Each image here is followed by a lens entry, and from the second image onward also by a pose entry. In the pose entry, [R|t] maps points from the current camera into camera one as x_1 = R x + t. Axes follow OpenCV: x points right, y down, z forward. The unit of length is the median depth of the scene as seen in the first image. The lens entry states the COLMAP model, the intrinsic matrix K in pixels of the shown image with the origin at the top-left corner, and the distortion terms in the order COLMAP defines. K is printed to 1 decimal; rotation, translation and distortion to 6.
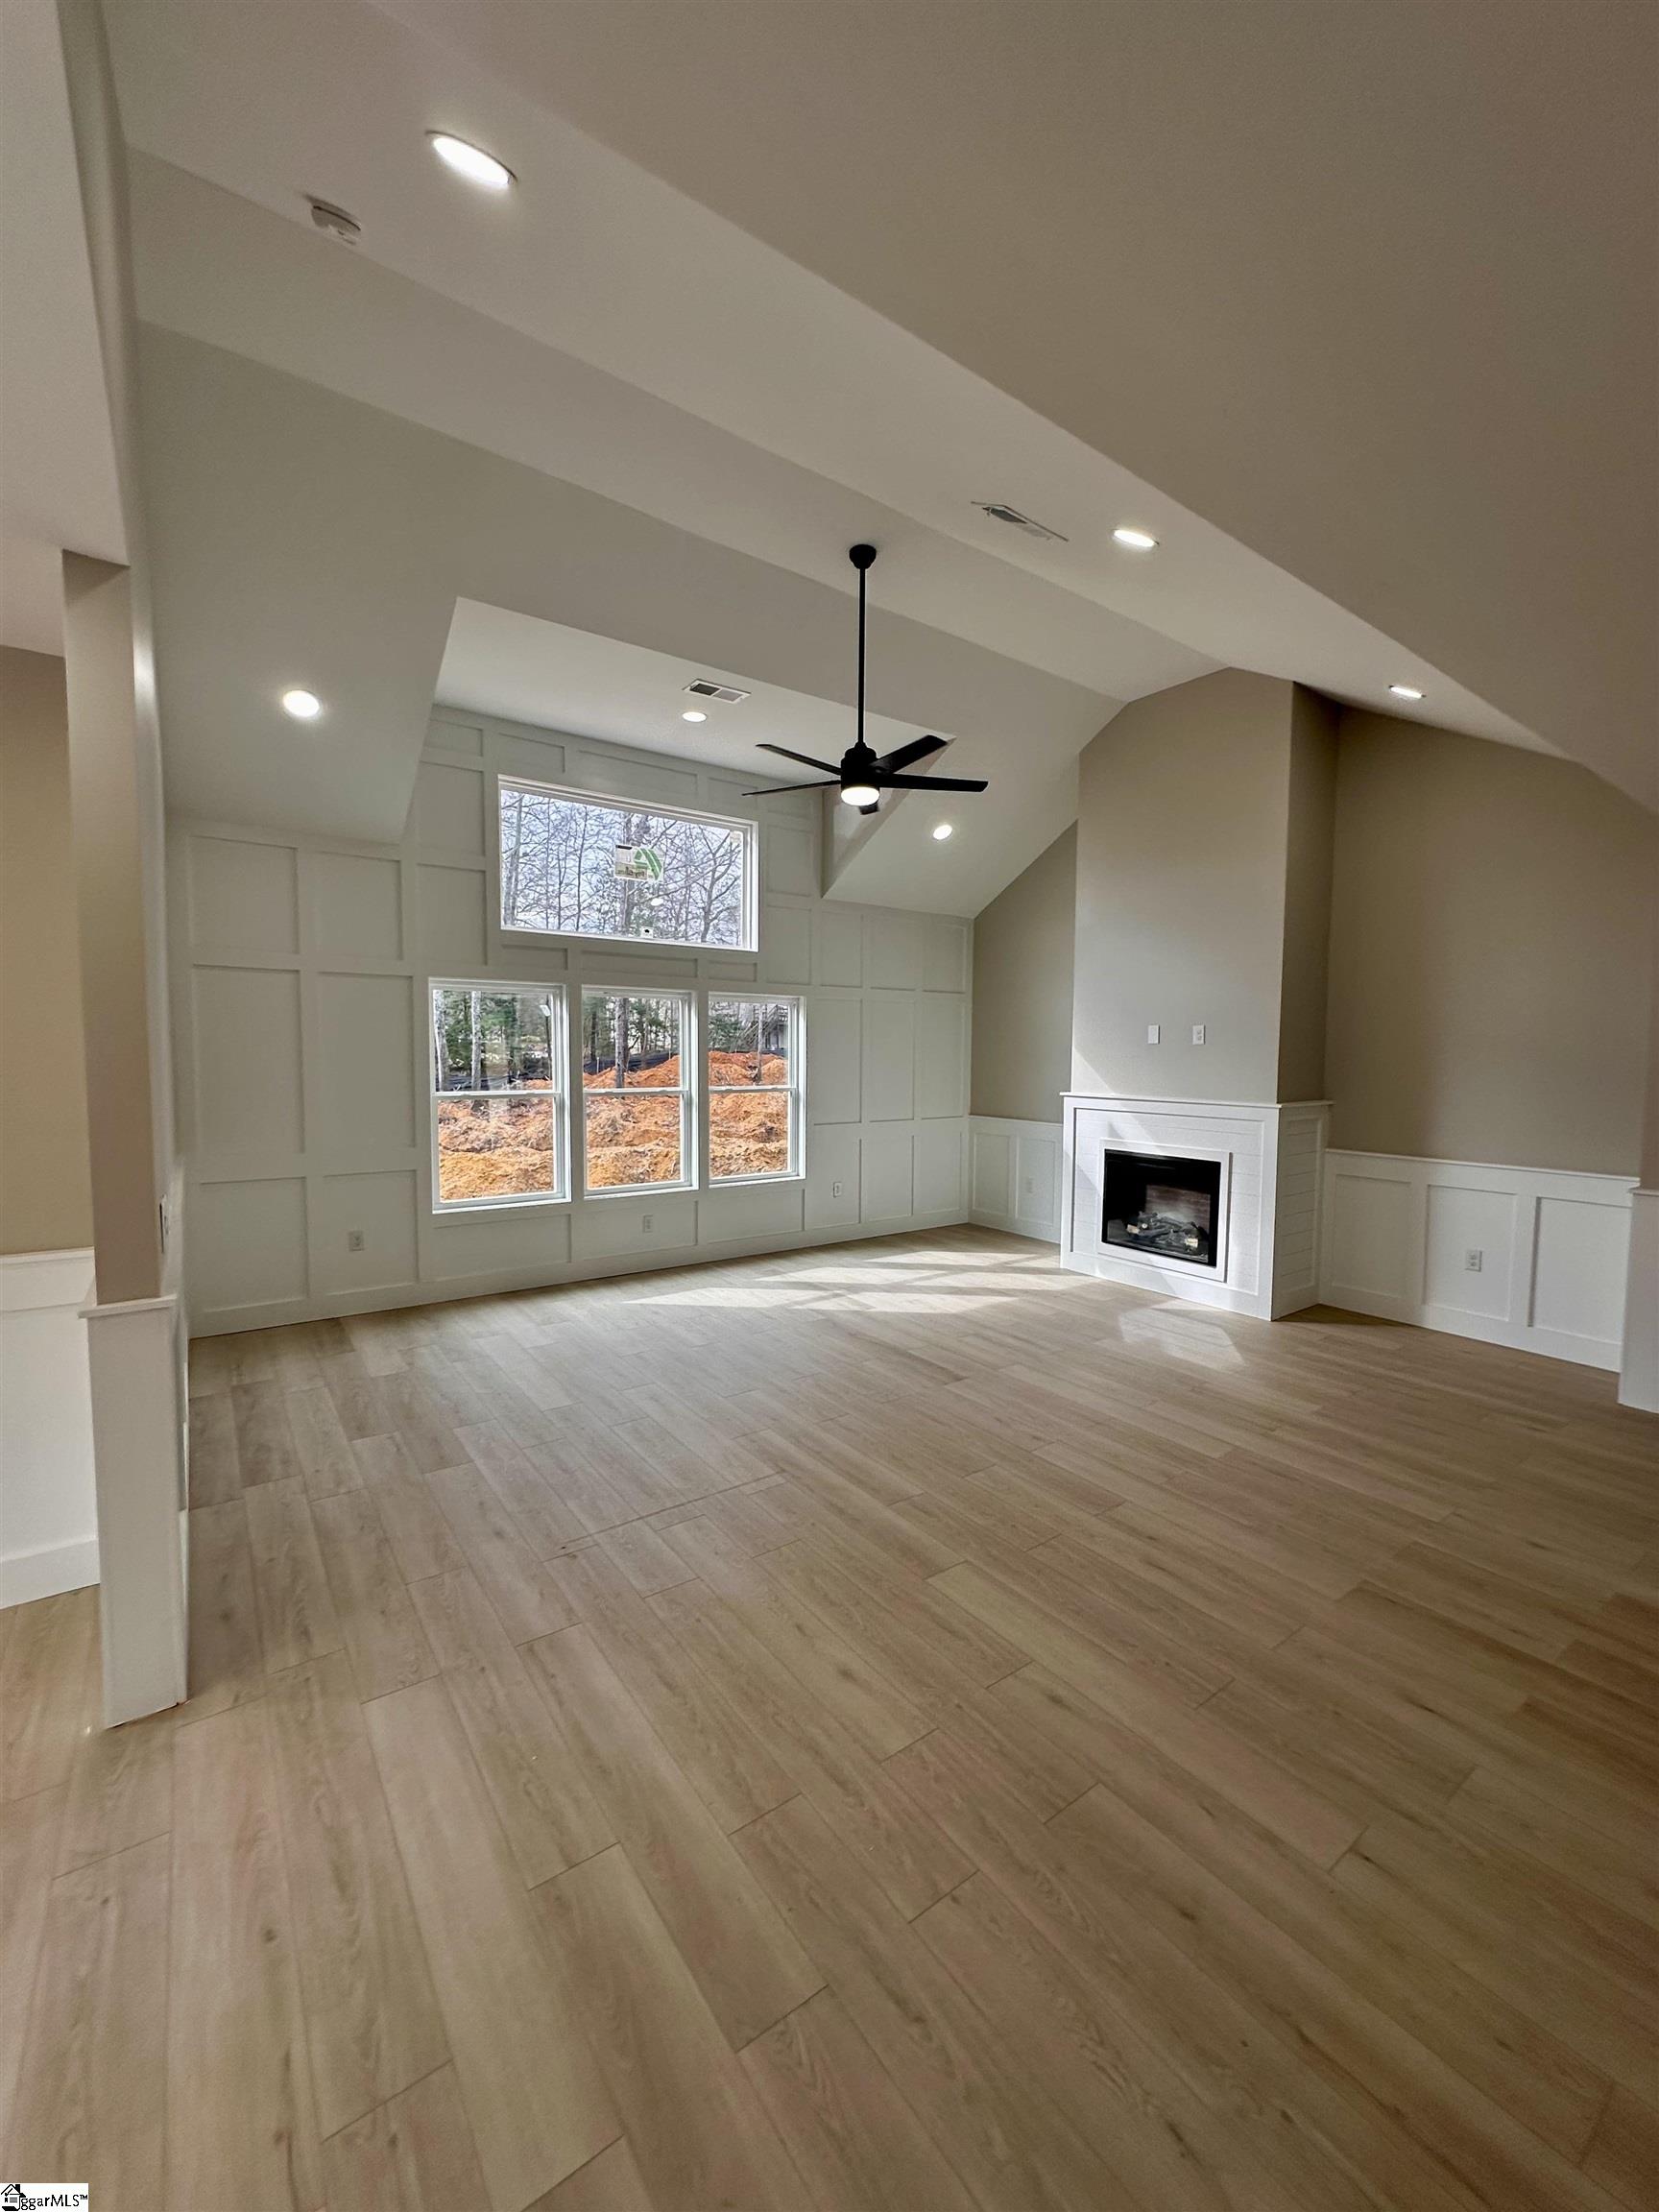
lens RADIAL K [[883.6, 0, 831.5], [0, 883.6, 1098.9], [0, 0, 1]] dist [-0.001902, 0.000766]
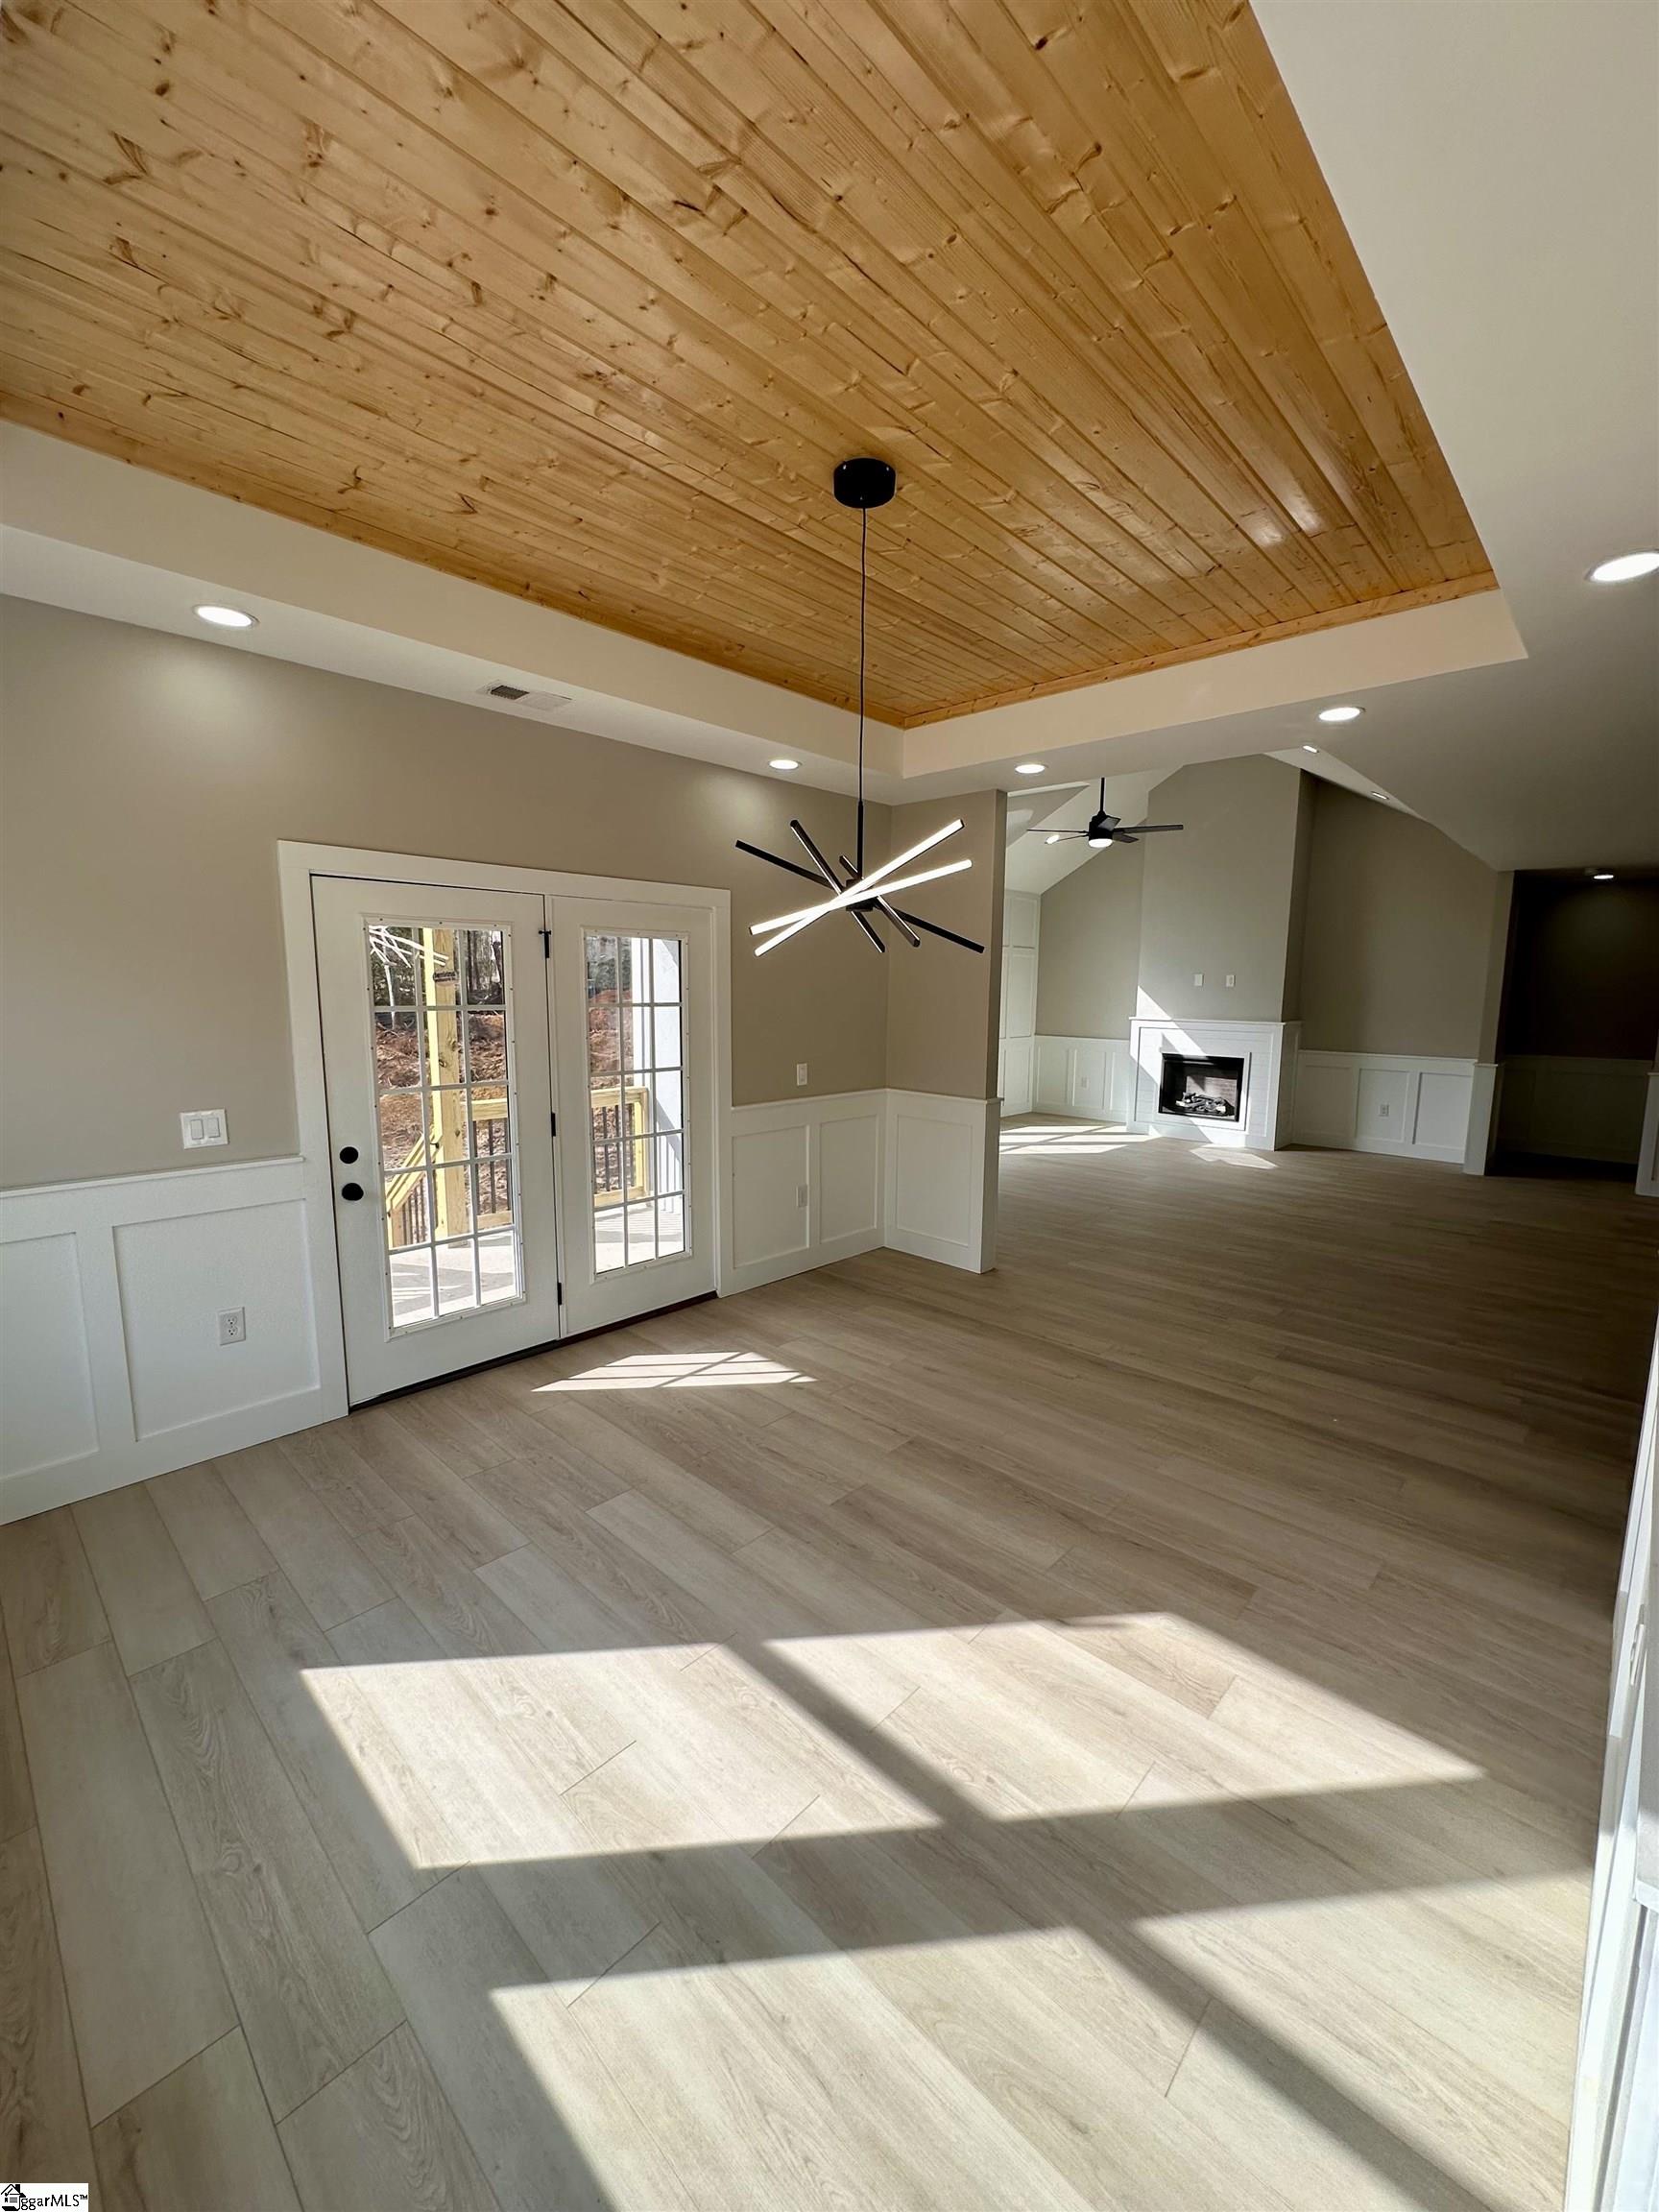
lens RADIAL K [[883.6, 0, 831.5], [0, 883.6, 1098.9], [0, 0, 1]] dist [-0.001902, 0.000766]
pose [[0.982359, -0.019698, 0.185965, -0.670209], [0.005171, 0.996918, 0.078282, 0.014455], [-0.186934, -0.075940, 0.979433, -0.514576]]
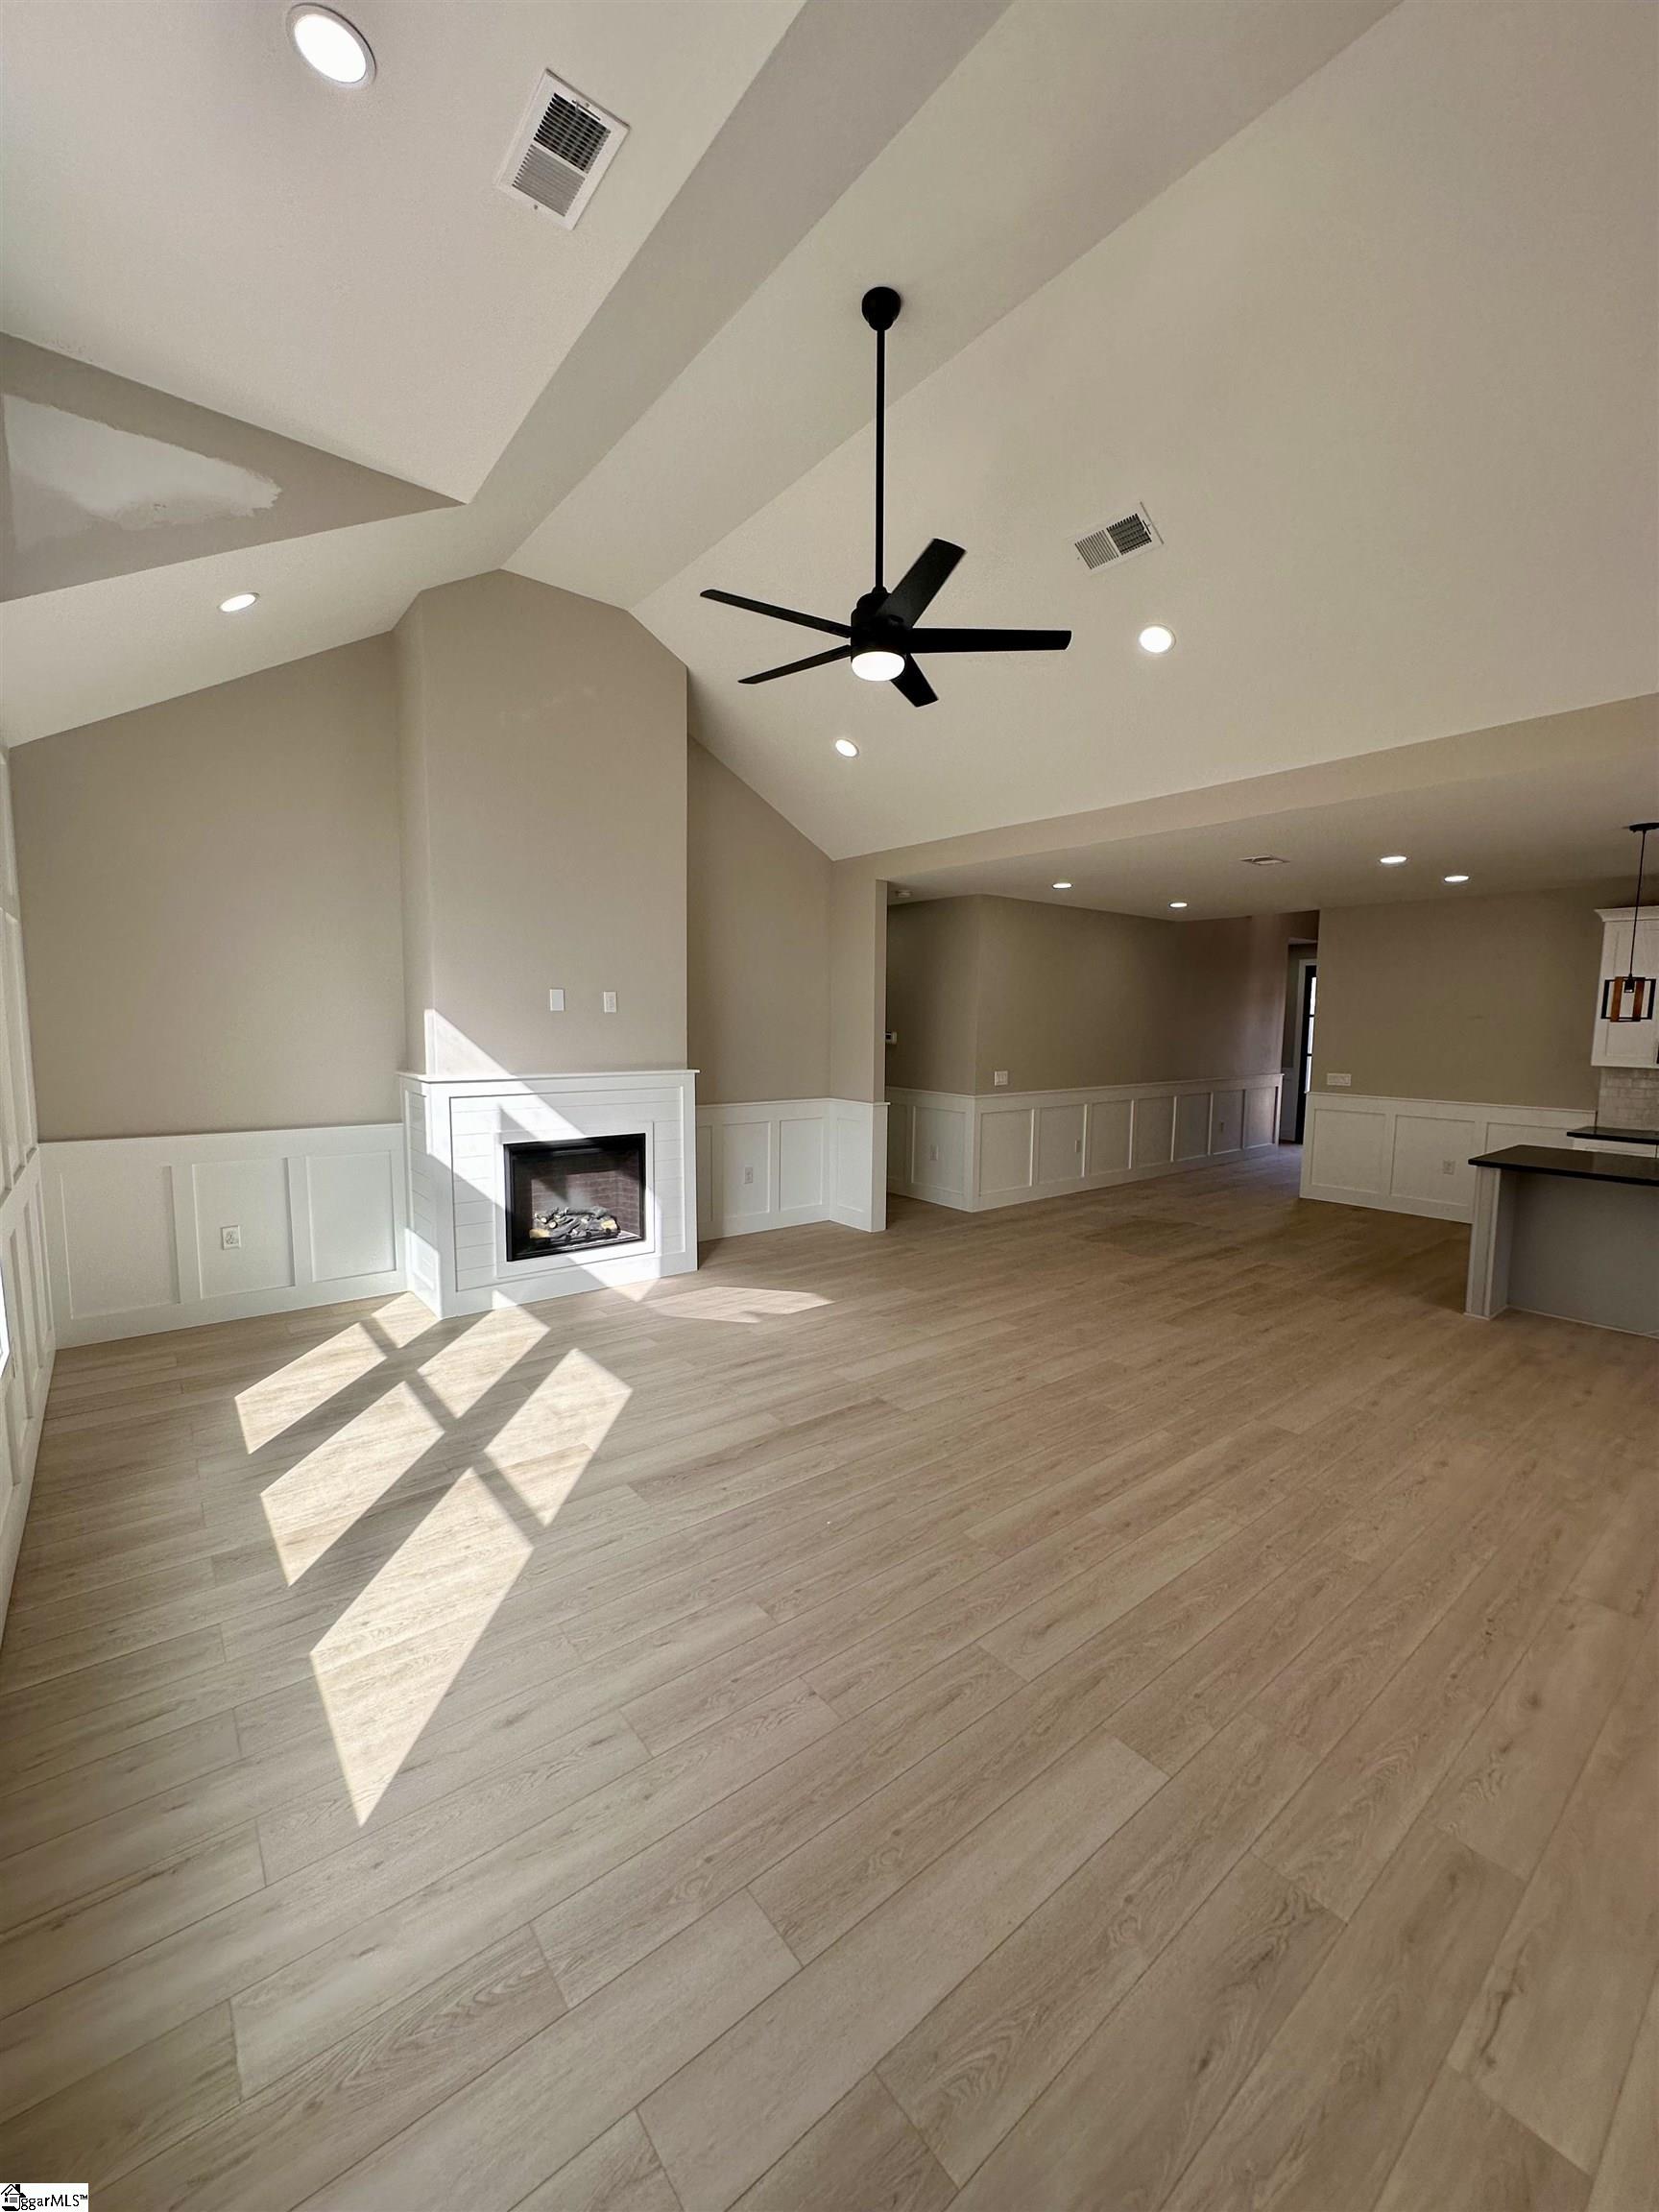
lens RADIAL K [[883.6, 0, 831.5], [0, 883.6, 1098.9], [0, 0, 1]] dist [-0.001902, 0.000766]
pose [[-0.052740, -0.097818, 0.993806, -0.576590], [0.042199, 0.994084, 0.100085, -0.059452], [-0.997716, 0.047216, -0.048301, 0.894907]]
